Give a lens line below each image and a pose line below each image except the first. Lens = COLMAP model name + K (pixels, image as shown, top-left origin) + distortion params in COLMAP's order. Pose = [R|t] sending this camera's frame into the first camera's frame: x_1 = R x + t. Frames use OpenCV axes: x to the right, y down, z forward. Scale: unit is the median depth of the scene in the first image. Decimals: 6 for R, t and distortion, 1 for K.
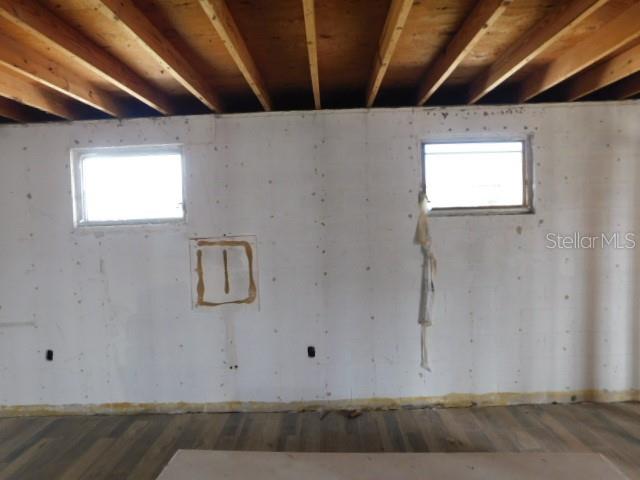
lens RADIAL K [[421.3, 0, 302.3], [0, 421.3, 240.9], [0, 0, 1]] dist [-0.061521, 0.041362]
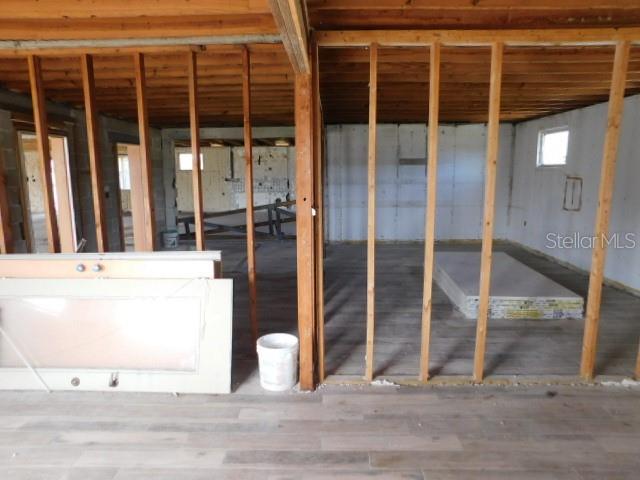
lens RADIAL K [[421.3, 0, 318.7], [0, 421.3, 239.7], [0, 0, 1]] dist [-0.061521, 0.041362]
pose [[-0.005734, 0.198701, -0.980043, 1.709284], [-0.045743, 0.978981, 0.198753, -0.040818], [0.998937, 0.045970, 0.003475, -0.146548]]
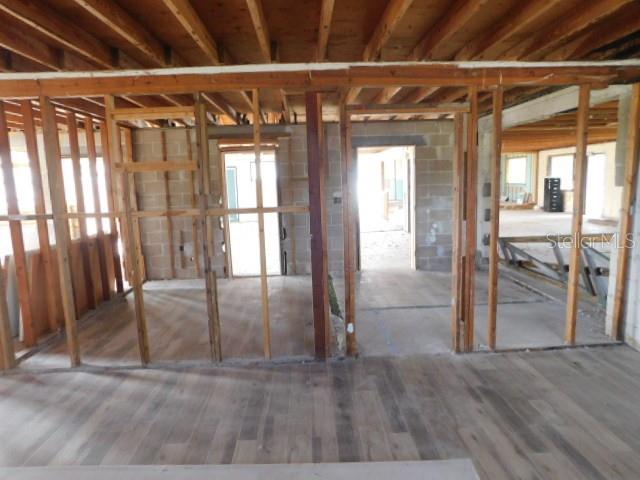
lens RADIAL K [[421.3, 0, 318.8], [0, 421.3, 237.7], [0, 0, 1]] dist [-0.061521, 0.041362]
pose [[-0.996032, 0.076432, -0.045580, -0.022833], [0.066336, 0.979104, 0.192237, -0.033108], [0.059321, 0.188451, -0.980289, 0.863977]]
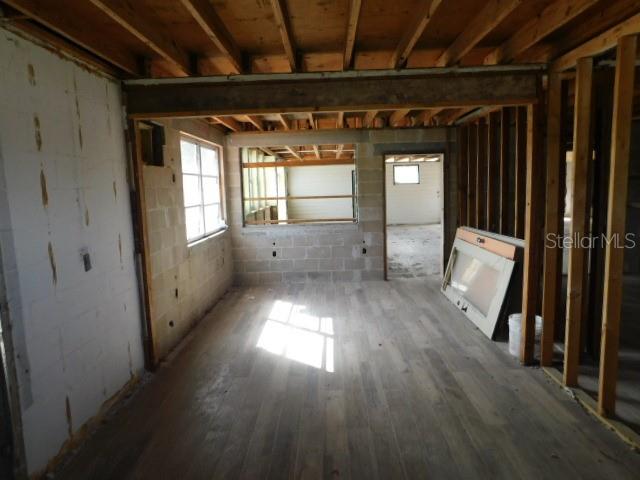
lens RADIAL K [[421.3, 0, 321.9], [0, 421.3, 240.8], [0, 0, 1]] dist [-0.061521, 0.041362]
pose [[-0.997572, 0.069531, 0.004044, 1.393355], [0.069124, 0.981270, 0.179807, -0.081560], [0.008534, 0.179650, -0.983694, 0.813811]]
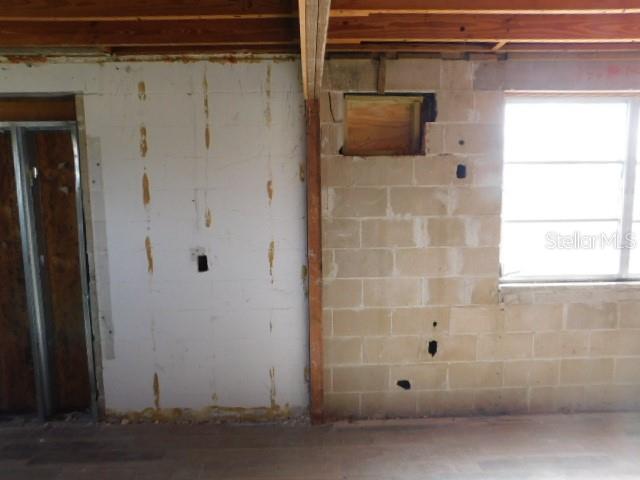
lens RADIAL K [[421.3, 0, 320.3], [0, 421.3, 239.6], [0, 0, 1]] dist [-0.061521, 0.041362]
pose [[-0.045920, -0.077028, 0.995971, 1.037136], [0.062303, 0.994861, 0.079815, -0.022785], [-0.997000, 0.065717, -0.040885, -0.182026]]
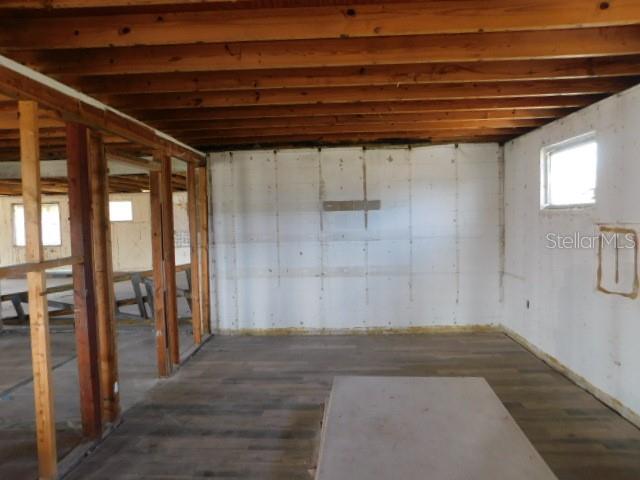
lens RADIAL K [[421.3, 0, 317.5], [0, 421.3, 240.0], [0, 0, 1]] dist [-0.061521, 0.041362]
pose [[-0.029719, 0.091076, -0.995400, 0.761773], [-0.028758, 0.995350, 0.091931, -0.038669], [0.999145, 0.031358, -0.026962, 0.351843]]
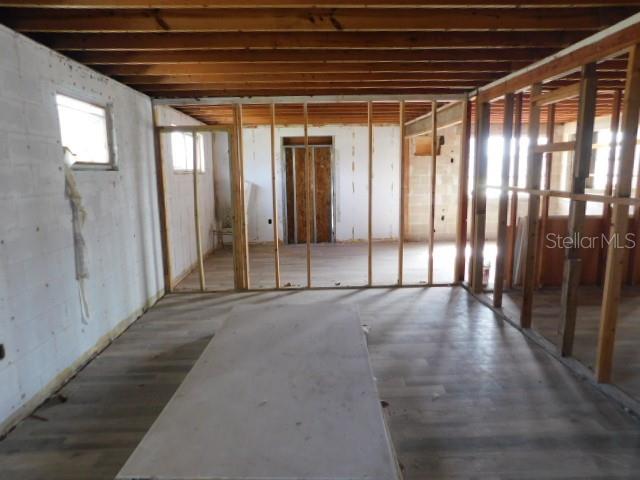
lens RADIAL K [[421.3, 0, 320.1], [0, 421.3, 236.7], [0, 0, 1]] dist [-0.061521, 0.041362]
pose [[-0.059425, -0.119950, 0.991000, -0.702775], [0.070186, 0.989795, 0.124013, 0.016921], [-0.995762, 0.076924, -0.050400, 0.472987]]
